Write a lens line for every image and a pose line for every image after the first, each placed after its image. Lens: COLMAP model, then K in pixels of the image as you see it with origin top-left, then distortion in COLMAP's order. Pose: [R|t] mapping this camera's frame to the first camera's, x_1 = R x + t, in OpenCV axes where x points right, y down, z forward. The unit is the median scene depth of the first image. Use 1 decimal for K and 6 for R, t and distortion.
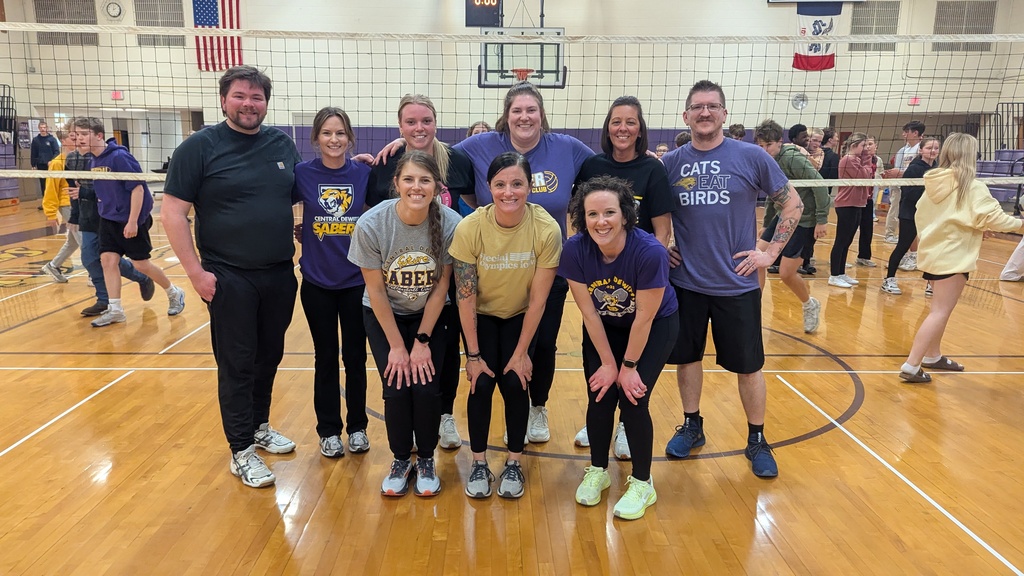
lens RADIAL K [[724.4, 0, 511.5], [0, 724.4, 289.7], [0, 0, 1]] dist [0.075565, -0.095001]
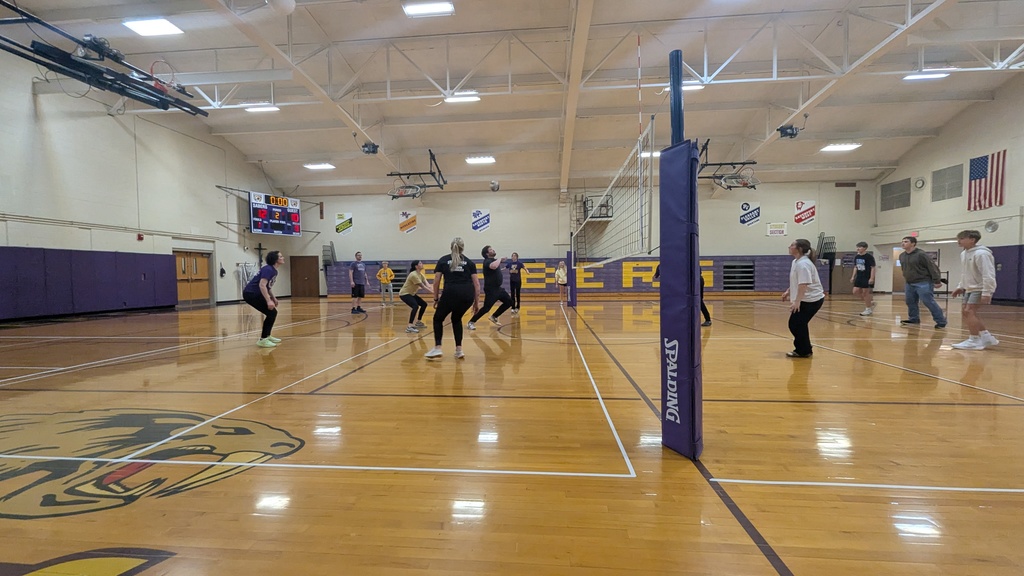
lens RADIAL K [[401.2, 0, 511.1], [0, 401.2, 287.1], [0, 0, 1]] dist [0.002668, -0.000343]
pose [[-0.109425, 0.026104, -0.993652, 0.465168], [-0.188545, 0.980961, 0.046534, -0.022220], [0.975949, 0.192441, -0.102420, 0.243545]]
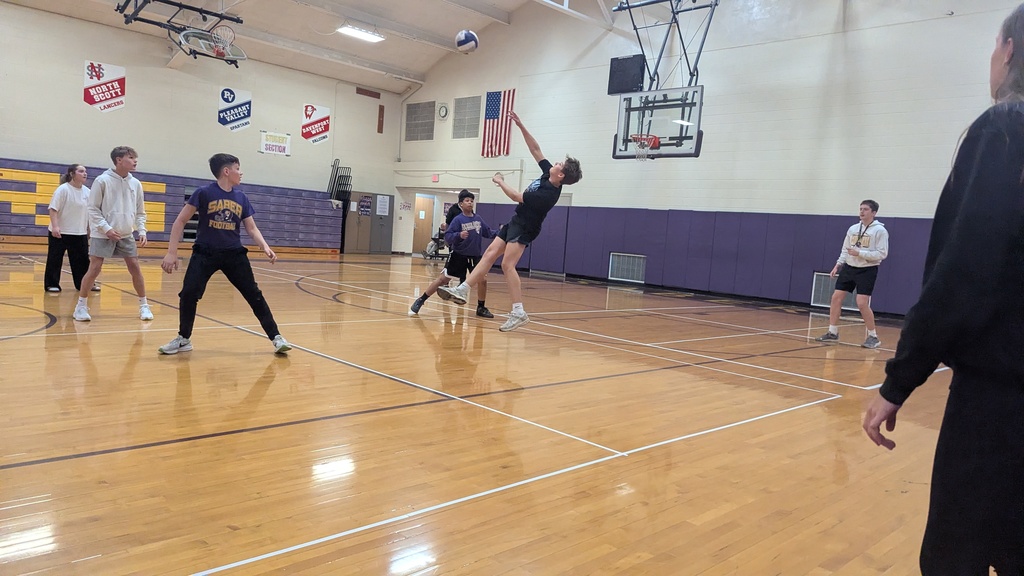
lens RADIAL K [[727.8, 0, 514.2], [0, 727.8, 278.4], [0, 0, 1]] dist [0.080907, -0.077325]
pose [[0.688349, 0.092539, -0.719453, 0.466053], [-0.212717, 0.973976, -0.078244, -0.032903], [0.693489, 0.206899, 0.690120, 0.285153]]
